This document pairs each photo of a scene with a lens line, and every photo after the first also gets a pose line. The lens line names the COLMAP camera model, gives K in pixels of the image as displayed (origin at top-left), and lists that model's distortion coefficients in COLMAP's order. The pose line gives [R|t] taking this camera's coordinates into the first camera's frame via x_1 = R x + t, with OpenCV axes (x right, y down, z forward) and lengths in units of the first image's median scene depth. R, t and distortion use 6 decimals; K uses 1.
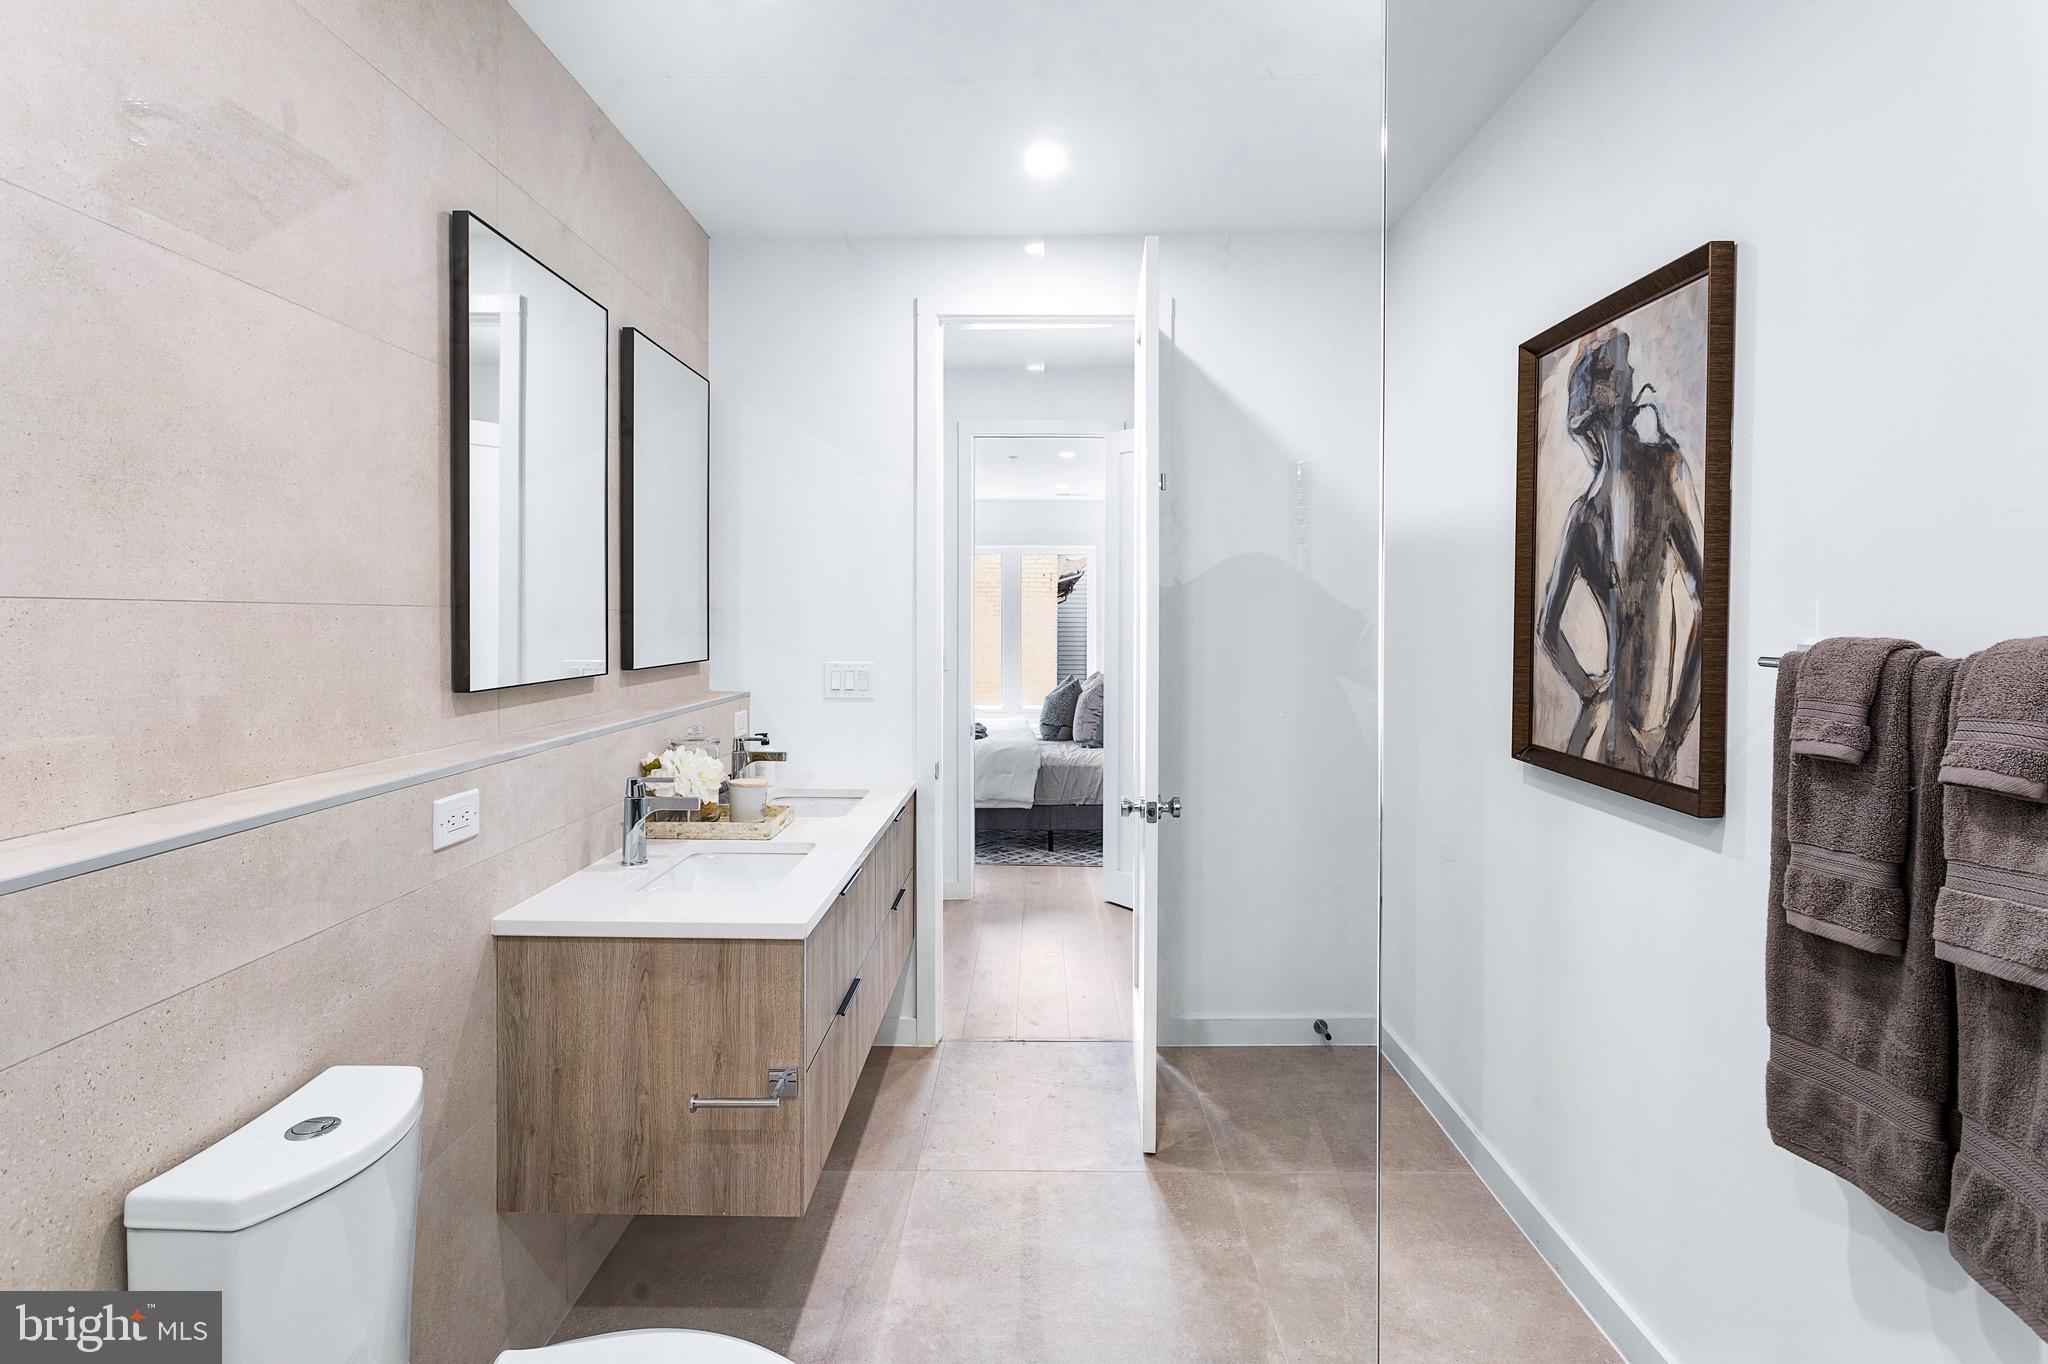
lens RADIAL K [[988.7, 0, 1029.7], [0, 988.7, 631.2], [0, 0, 1]] dist [-0.001613, 0.001061]
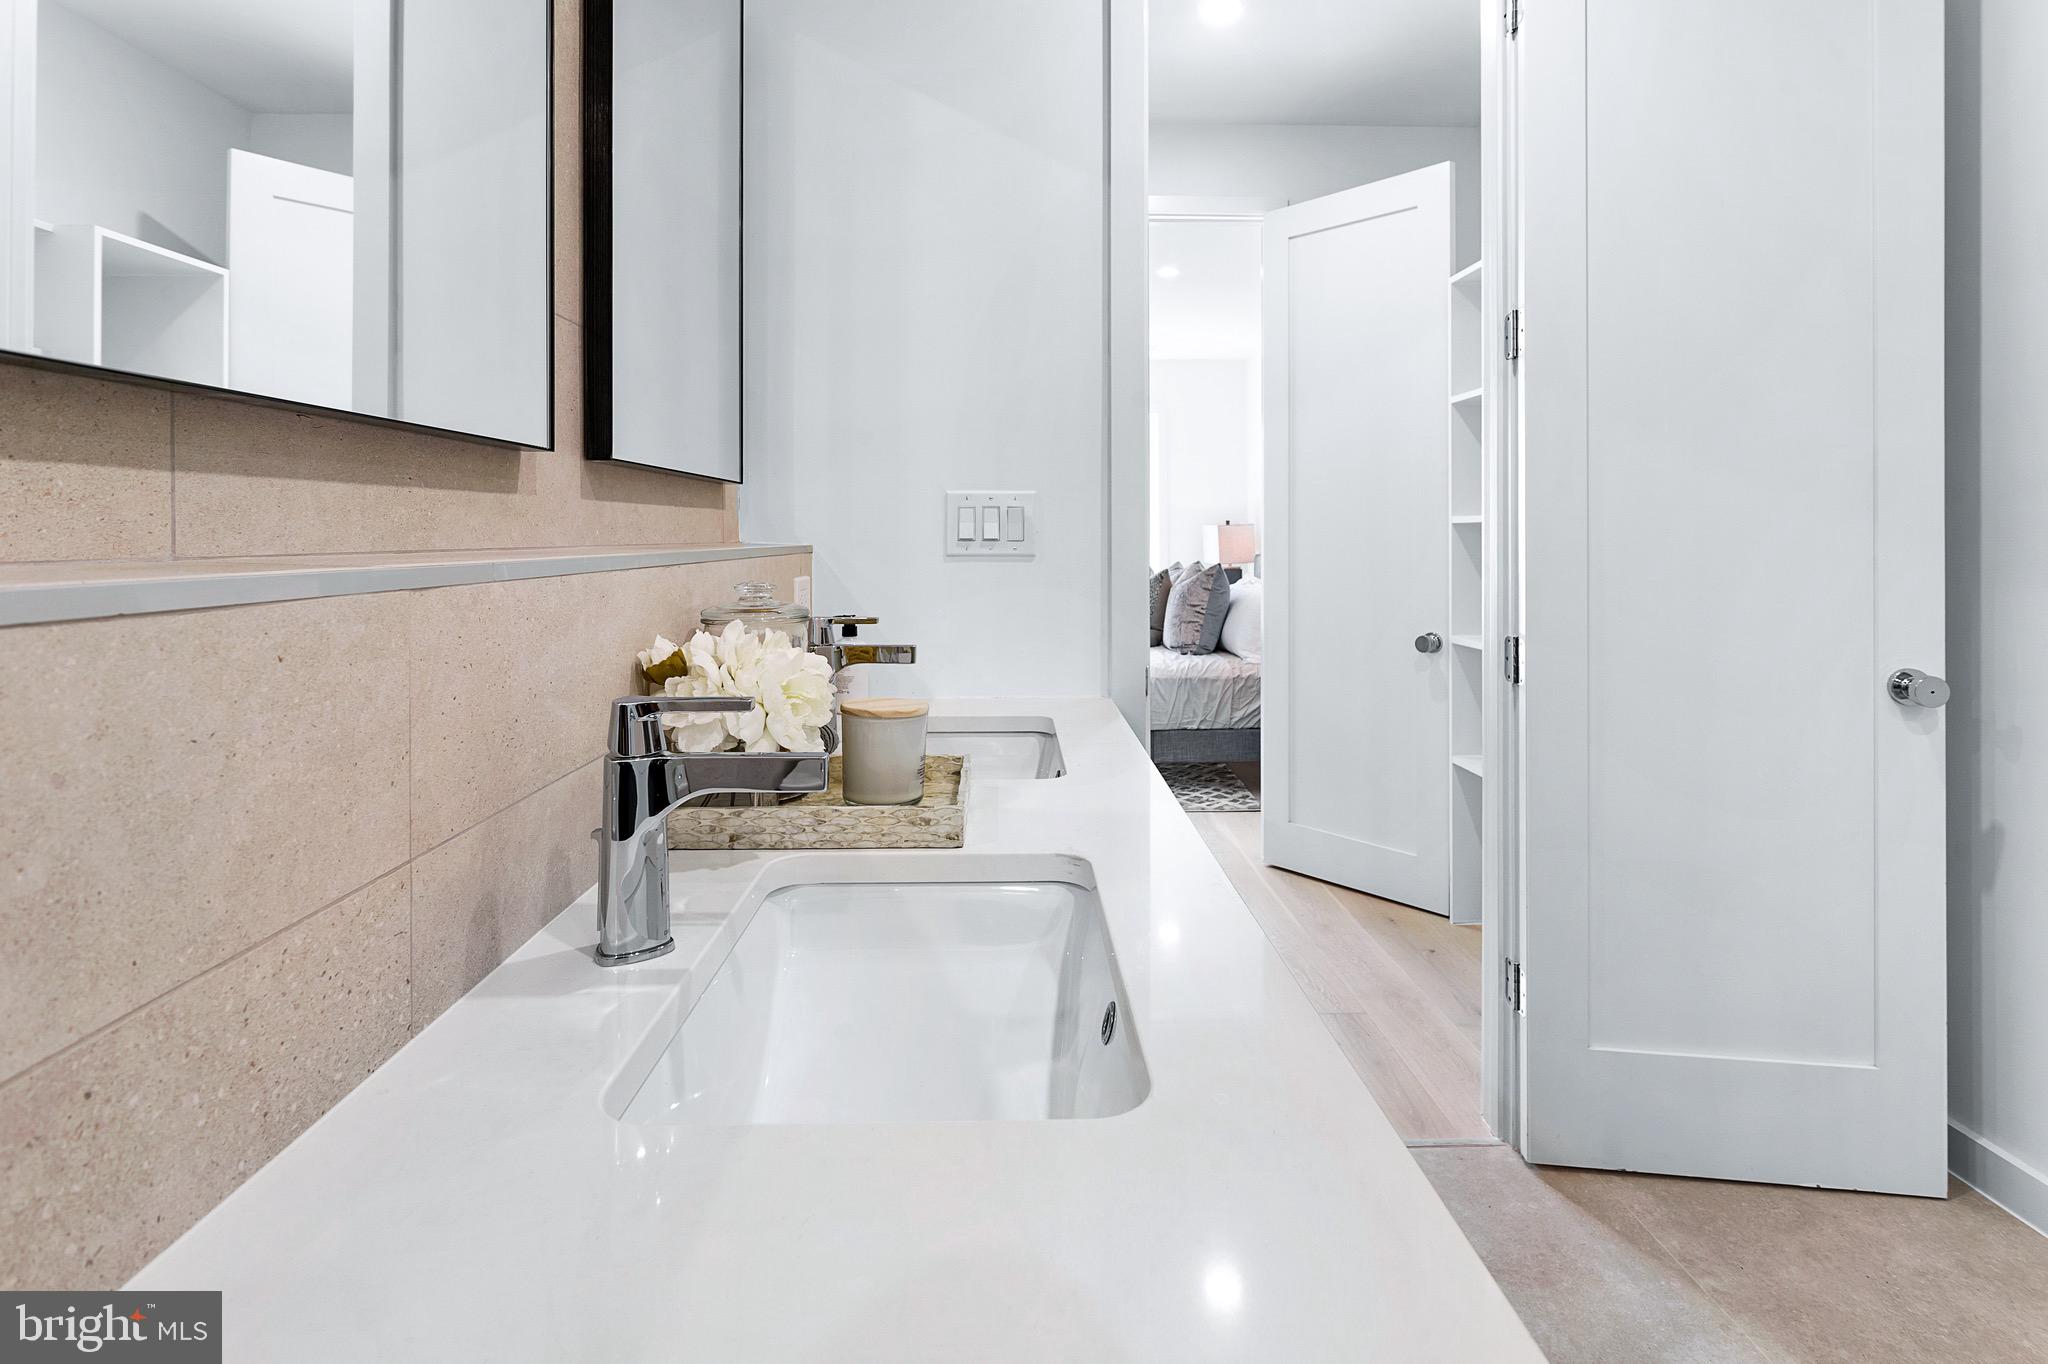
lens RADIAL K [[988.7, 0, 1041.9], [0, 988.7, 544.3], [0, 0, 1]] dist [-0.001613, 0.001061]
pose [[0.998504, -0.003789, 0.054554, -0.251034], [0.004060, 0.999980, -0.004842, 0.088113], [-0.054534, 0.005056, 0.998499, 0.589407]]
